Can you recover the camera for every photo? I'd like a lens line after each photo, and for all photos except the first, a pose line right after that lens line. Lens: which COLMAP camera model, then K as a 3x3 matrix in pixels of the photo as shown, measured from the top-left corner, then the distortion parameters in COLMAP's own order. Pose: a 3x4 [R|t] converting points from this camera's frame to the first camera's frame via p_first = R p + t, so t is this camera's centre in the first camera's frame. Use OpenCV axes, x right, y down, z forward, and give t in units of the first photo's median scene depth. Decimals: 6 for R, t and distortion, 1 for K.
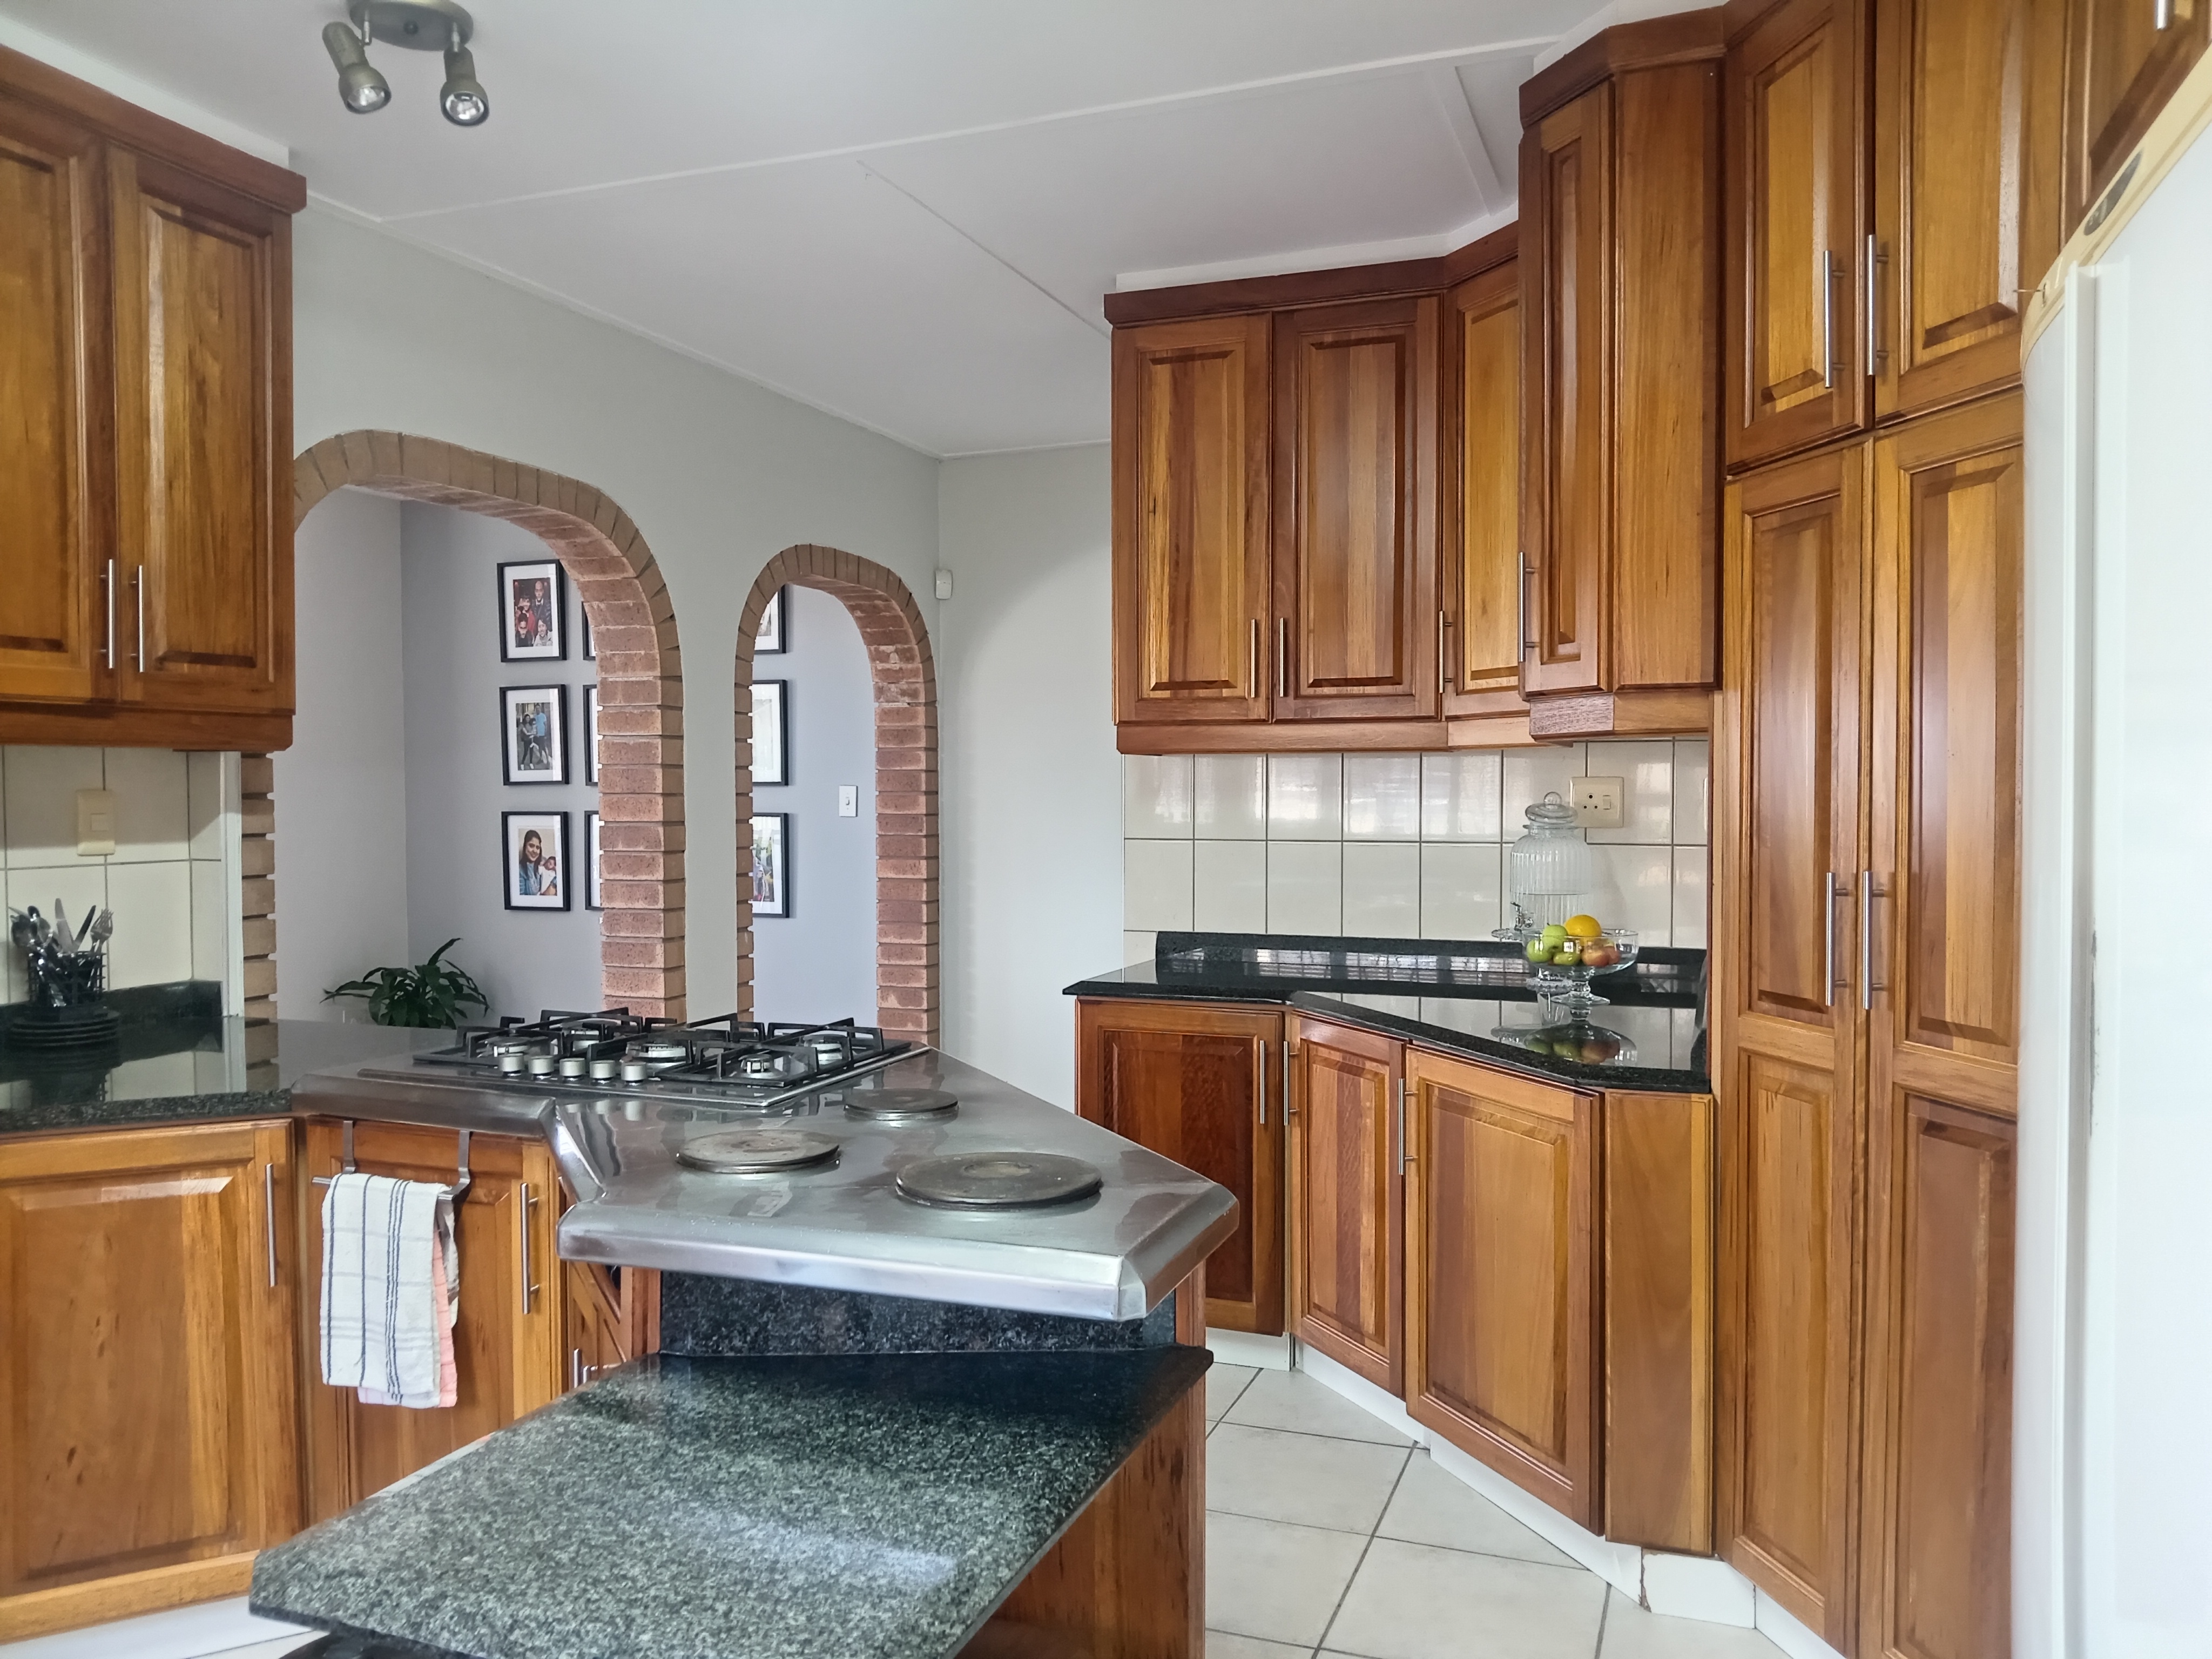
lens RADIAL K [[1640.8, 0, 1102.4], [0, 1640.8, 841.4], [0, 0, 1]] dist [0.019954, -0.049853]
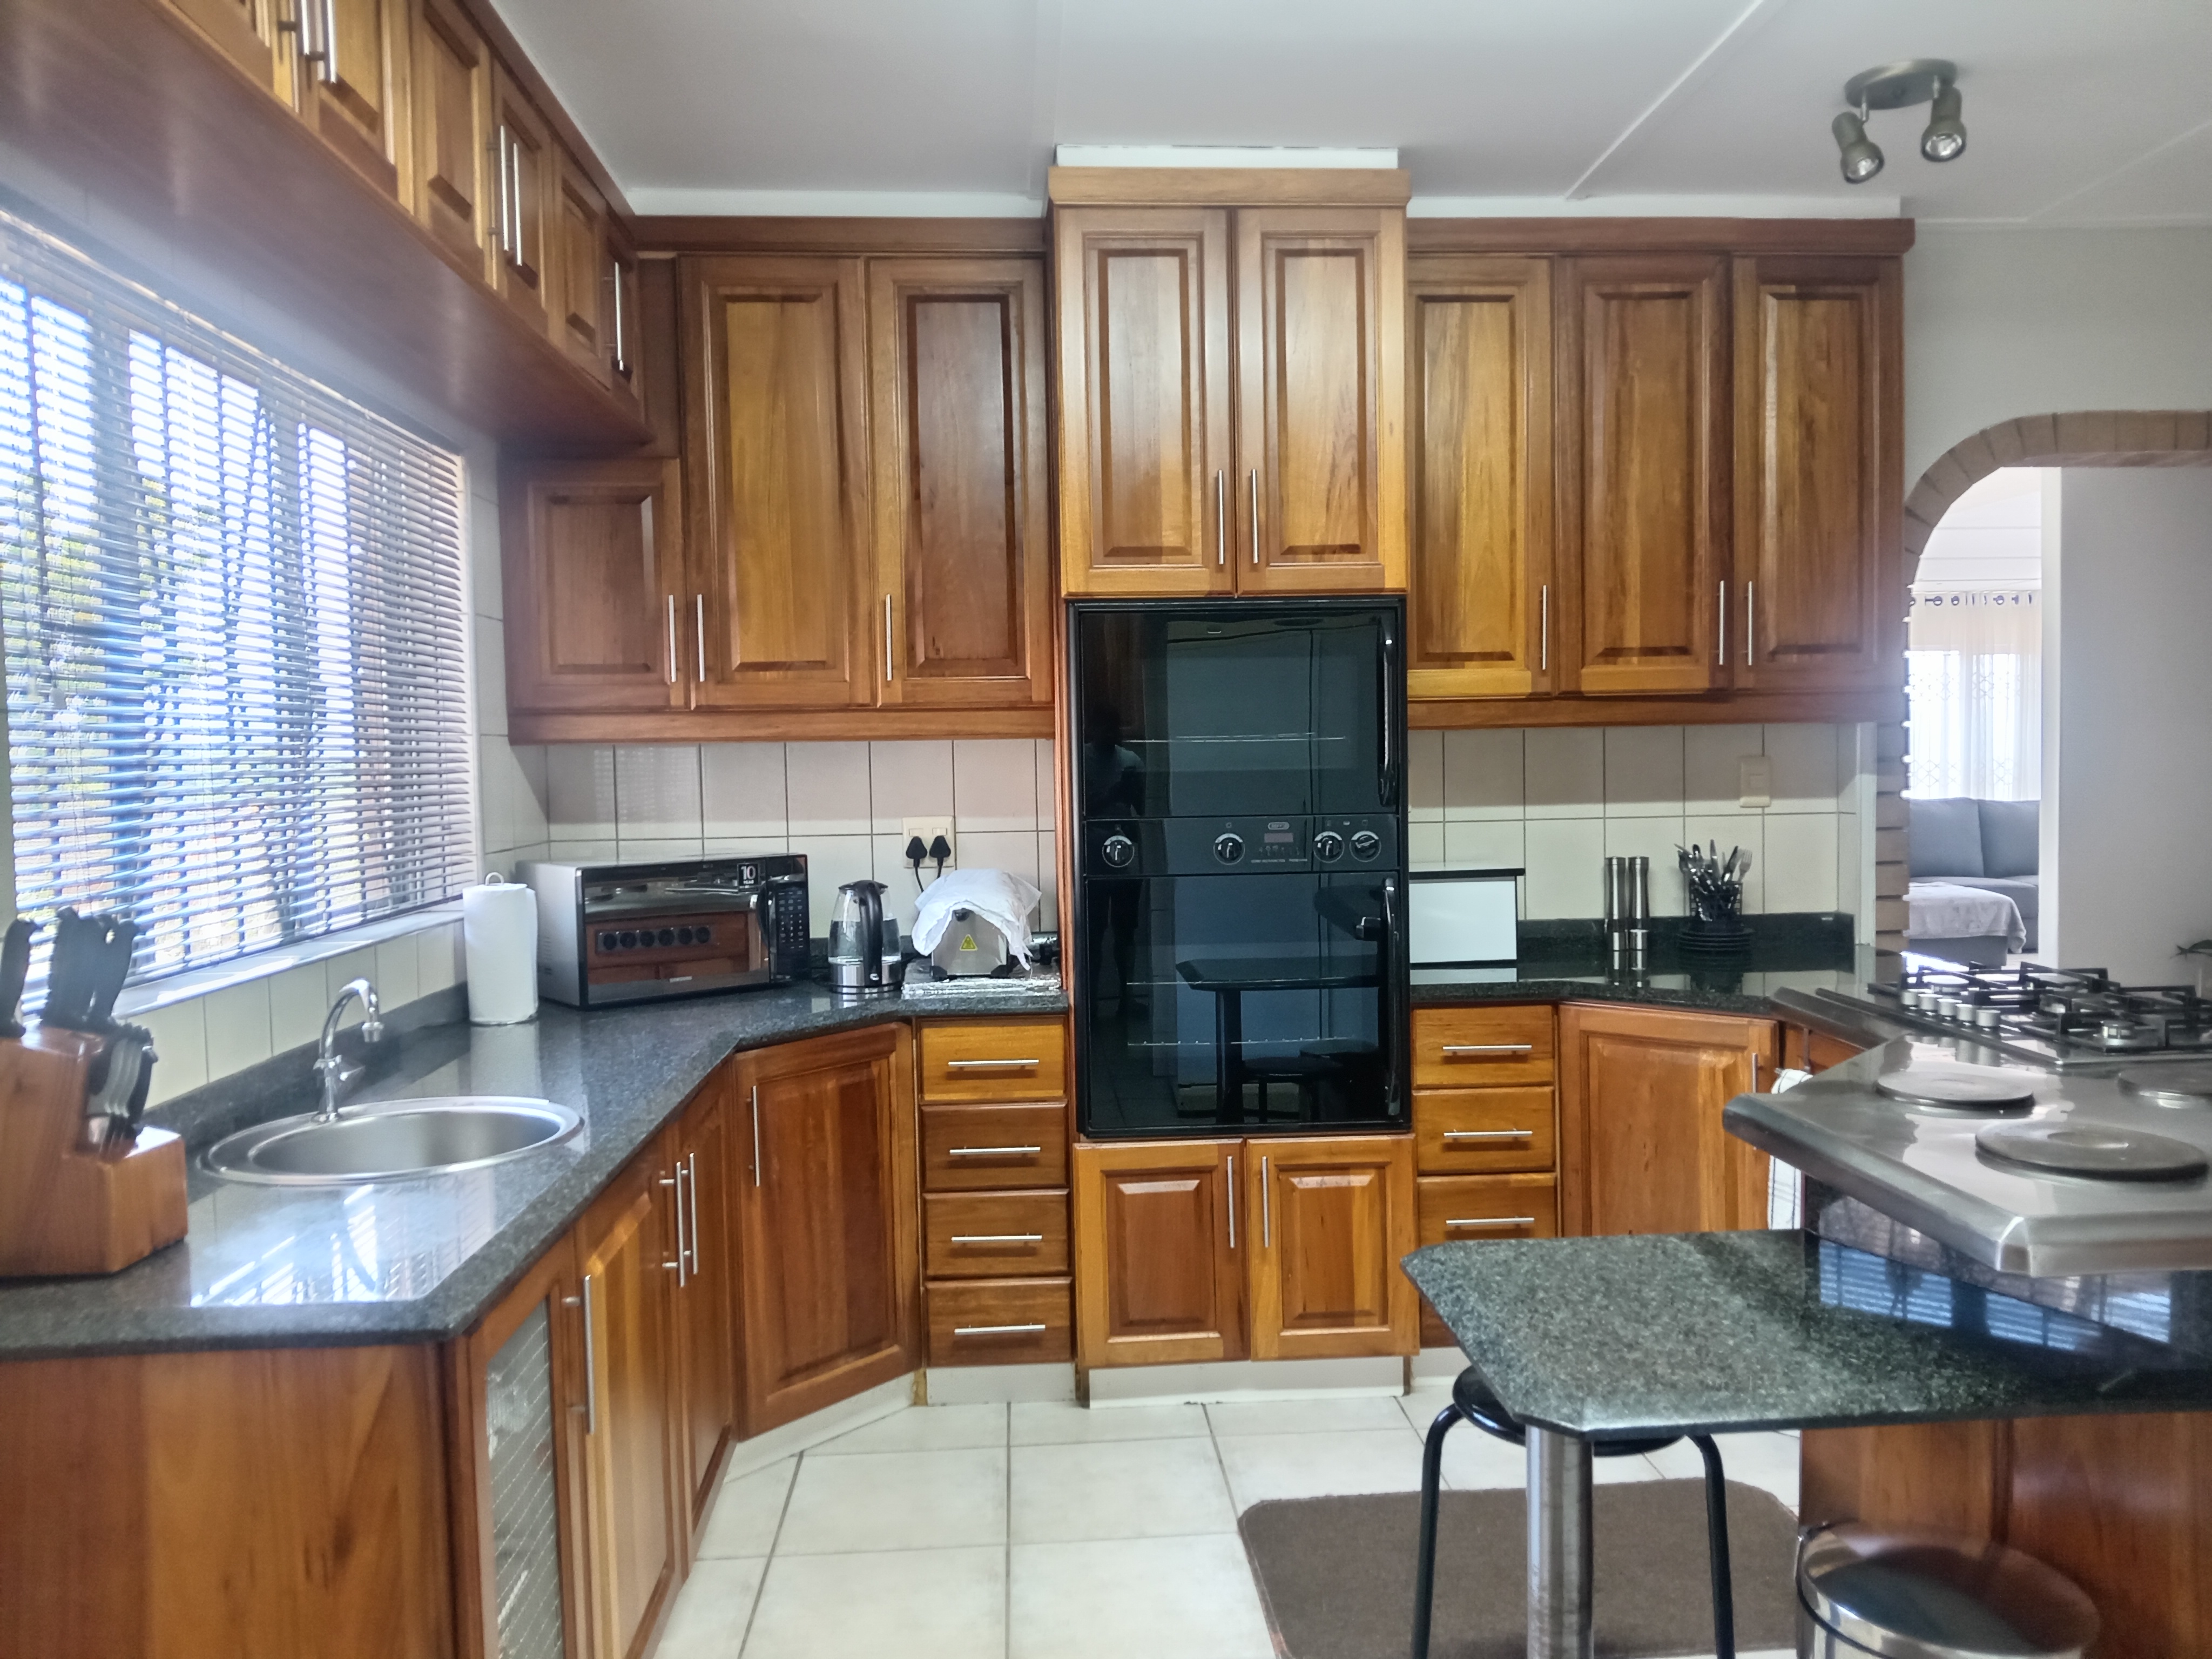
lens RADIAL K [[1640.8, 0, 1091.8], [0, 1640.8, 826.0], [0, 0, 1]] dist [0.019954, -0.049853]
pose [[0.382791, 0.030784, -0.923322, 0.402230], [-0.011115, 0.999526, 0.028717, -0.008644], [0.923768, -0.000730, 0.382951, 0.034772]]
